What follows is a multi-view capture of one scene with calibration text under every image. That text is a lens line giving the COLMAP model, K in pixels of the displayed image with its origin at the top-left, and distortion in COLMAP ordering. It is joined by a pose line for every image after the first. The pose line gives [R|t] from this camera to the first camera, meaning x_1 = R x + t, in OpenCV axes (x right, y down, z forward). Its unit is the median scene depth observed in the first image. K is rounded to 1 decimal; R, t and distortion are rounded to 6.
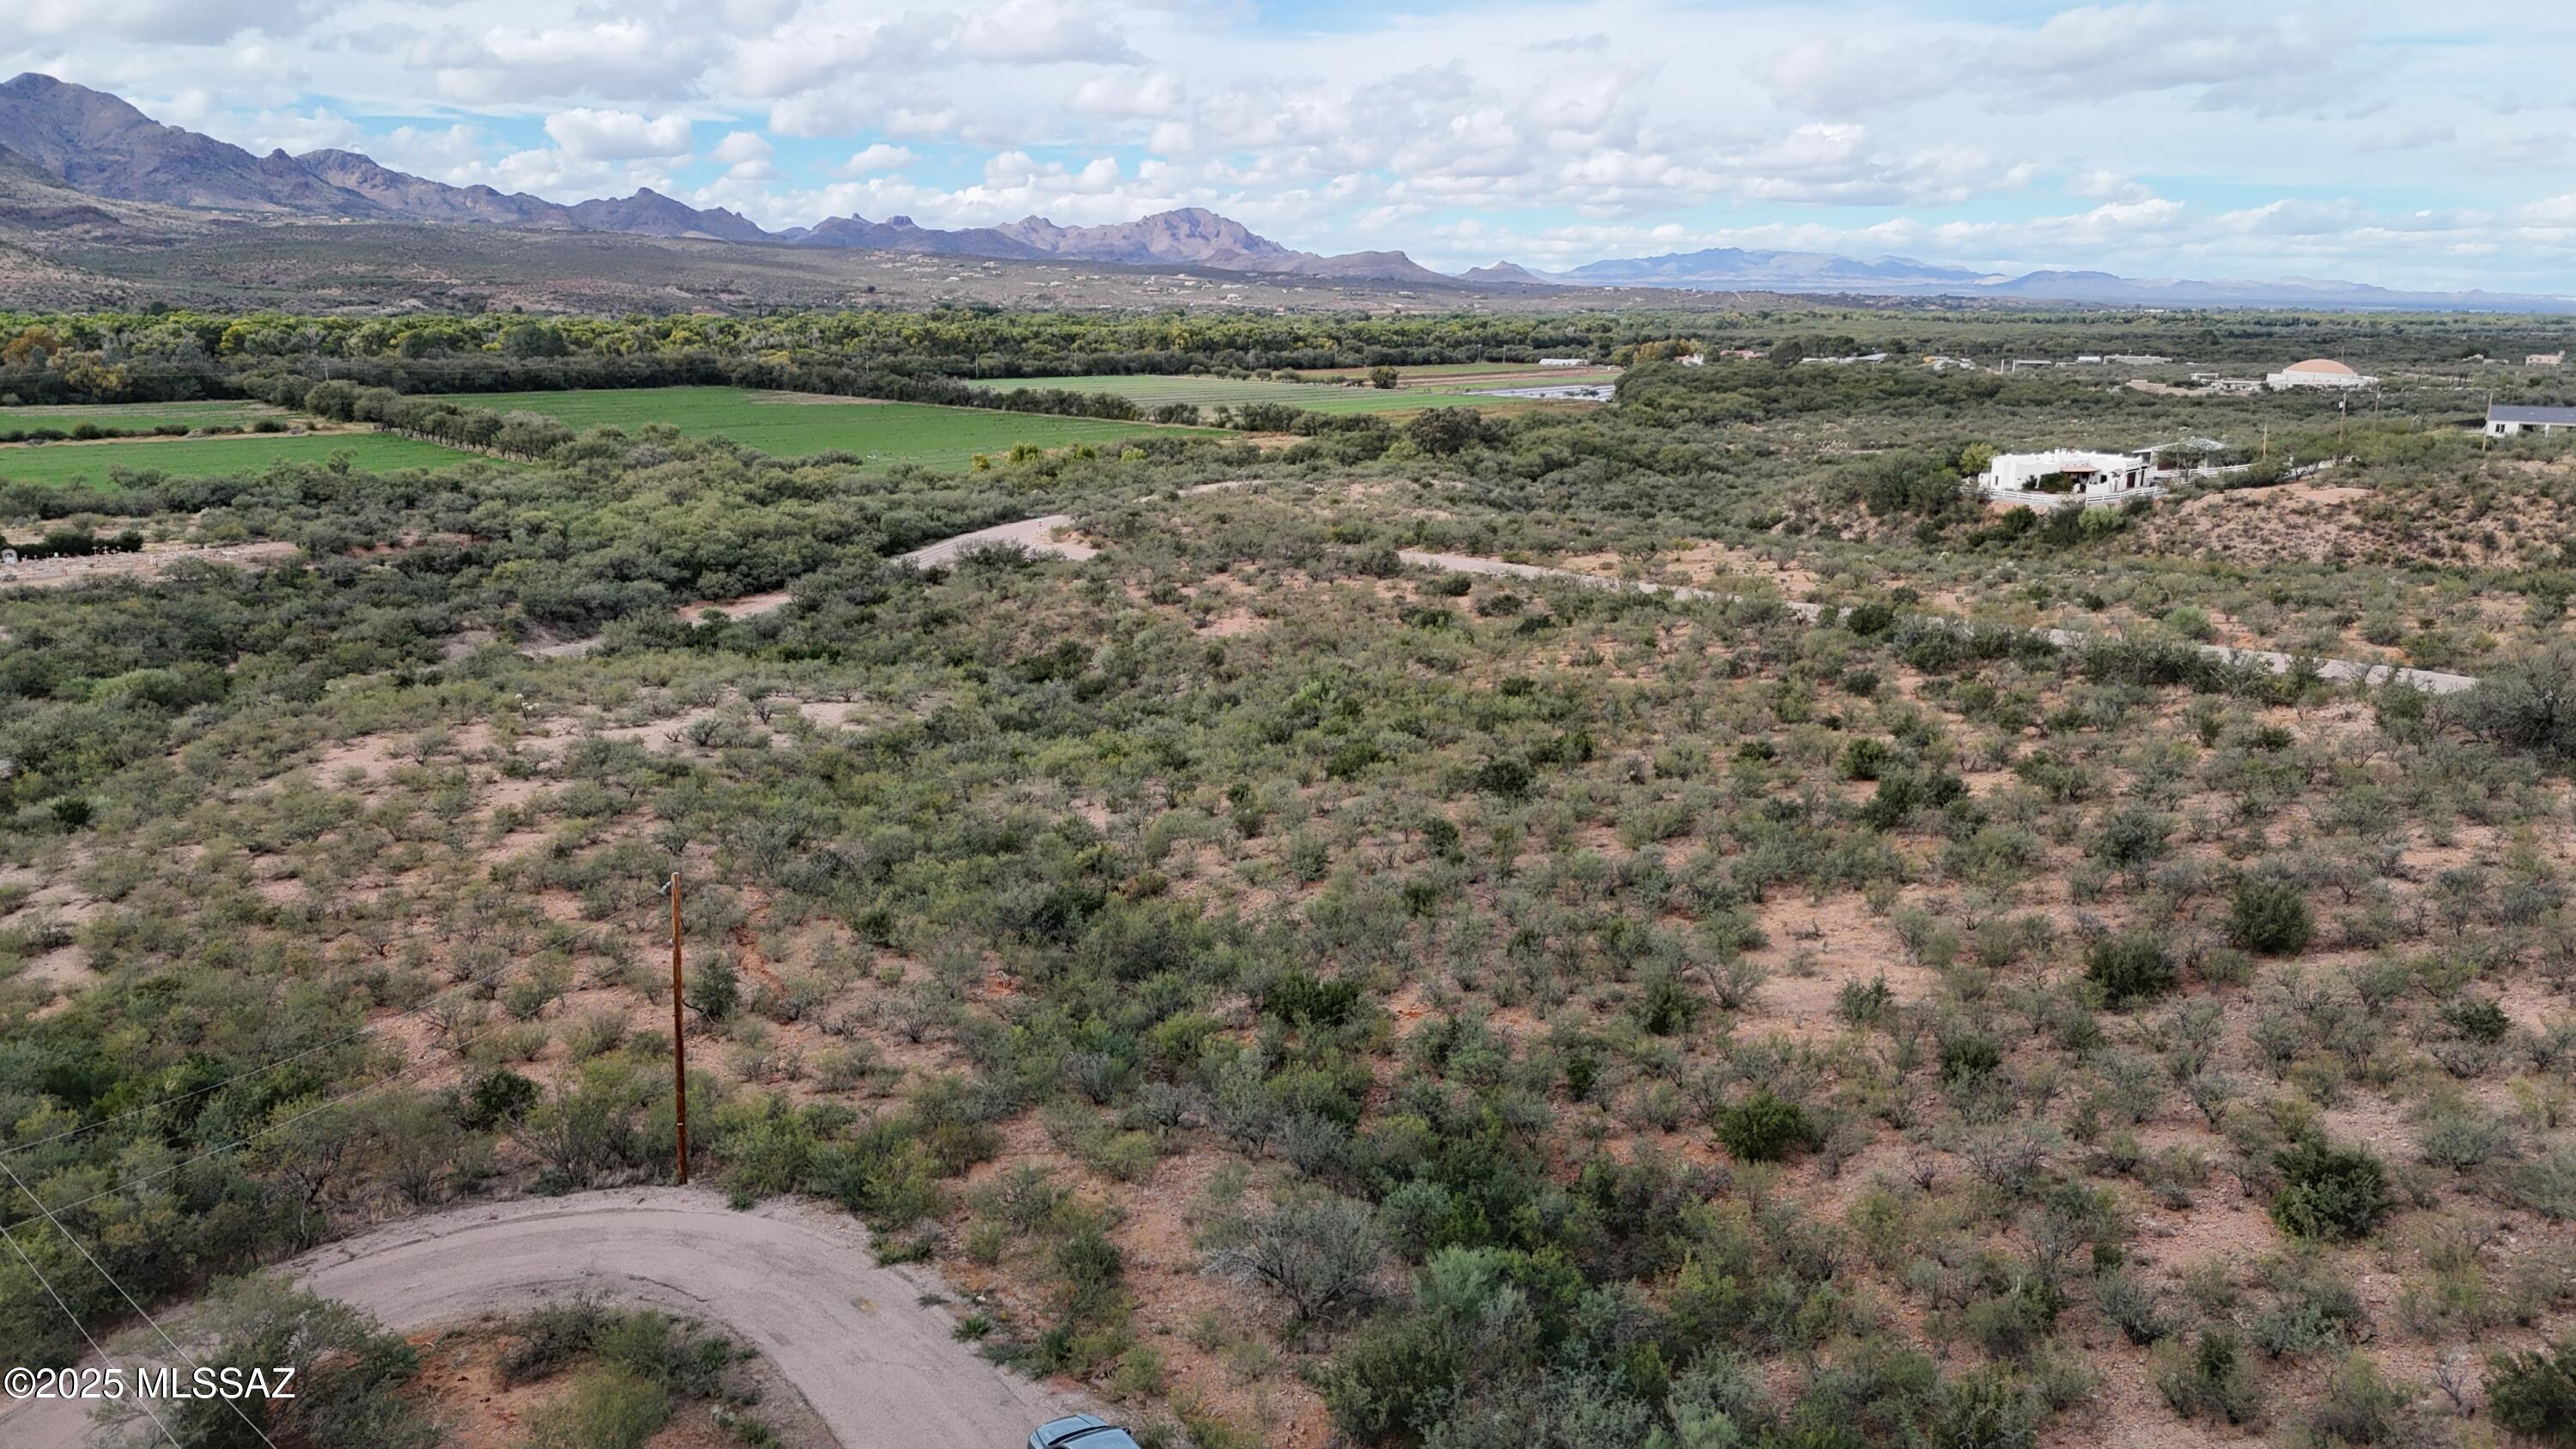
lens RADIAL K [[1885.6, 0, 1285.5], [0, 1885.6, 740.8], [0, 0, 1]] dist [0.071708, -0.069142]
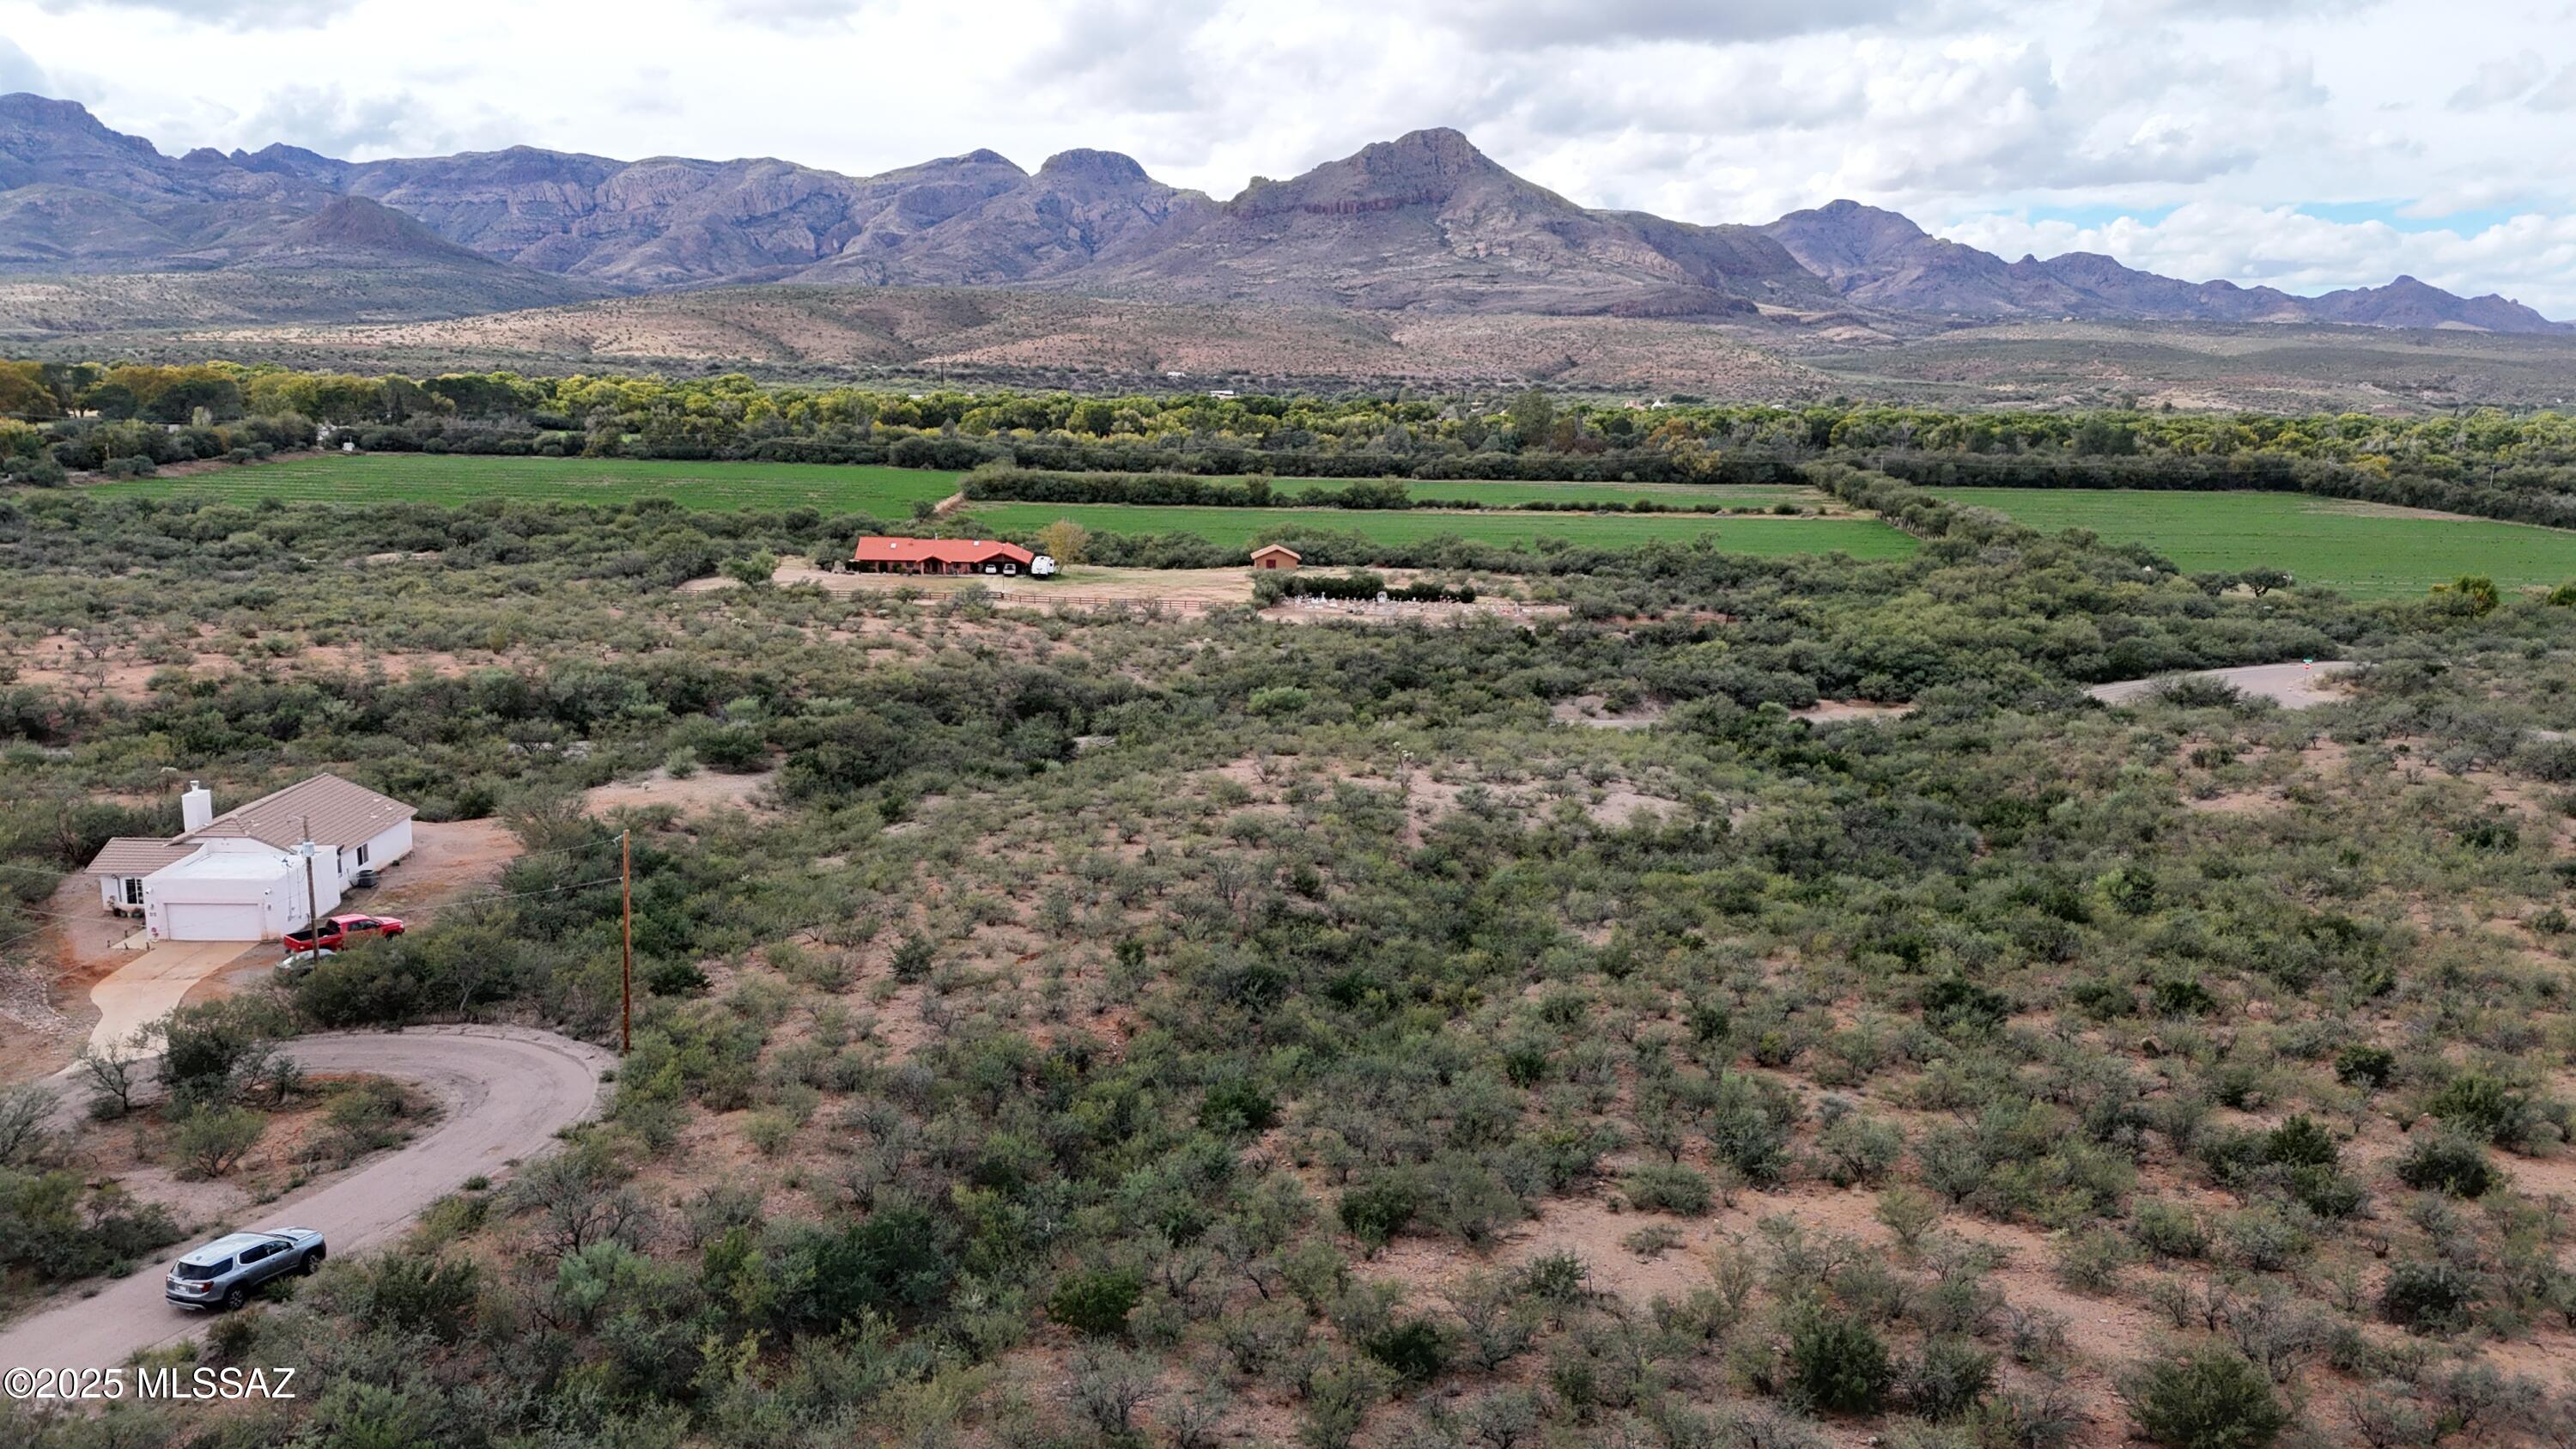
lens RADIAL K [[1885.6, 0, 1273.4], [0, 1885.6, 738.8], [0, 0, 1]] dist [0.071708, -0.069142]
pose [[0.667659, 0.147772, -0.729654, 0.072935], [-0.182888, 0.982624, 0.031655, -0.009229], [0.721654, 0.112311, 0.683083, 0.028471]]
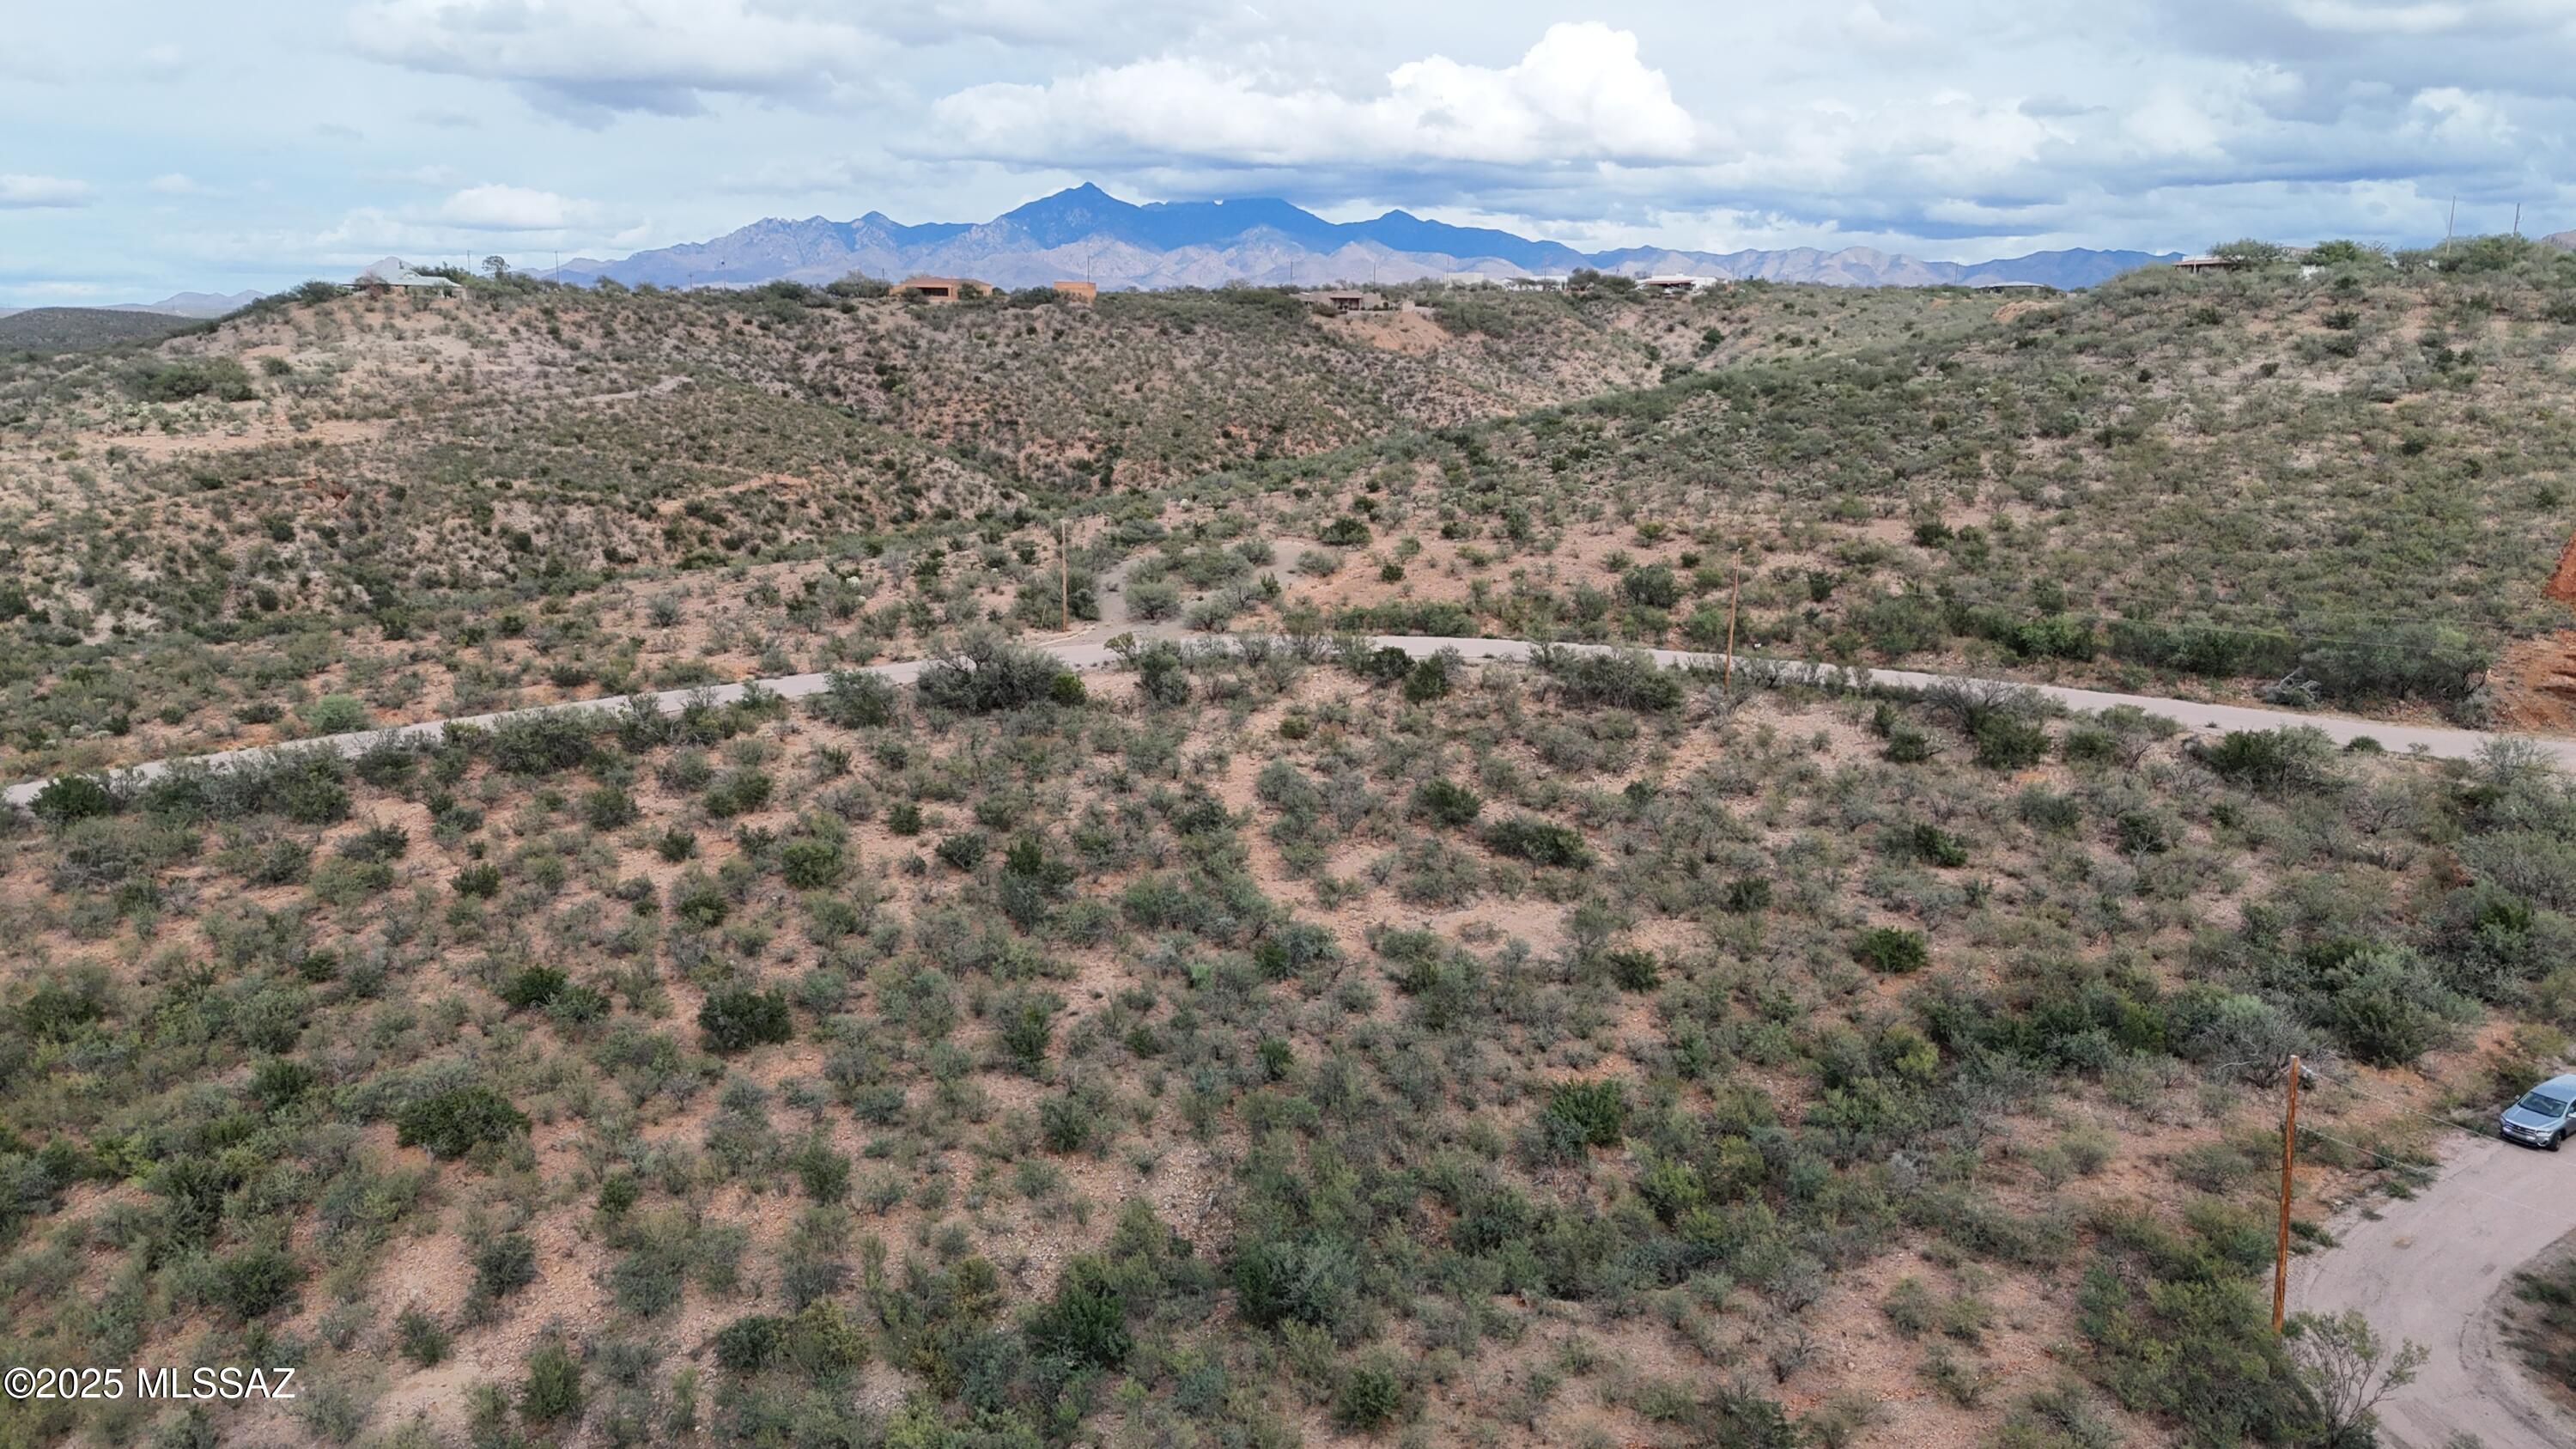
lens RADIAL K [[1885.6, 0, 1292.6], [0, 1885.6, 777.0], [0, 0, 1]] dist [0.071708, -0.069142]
pose [[-0.016865, -0.235807, 0.971653, -0.095154], [0.222172, 0.946613, 0.233587, -0.031107], [-0.974862, 0.219814, 0.036425, 0.112243]]
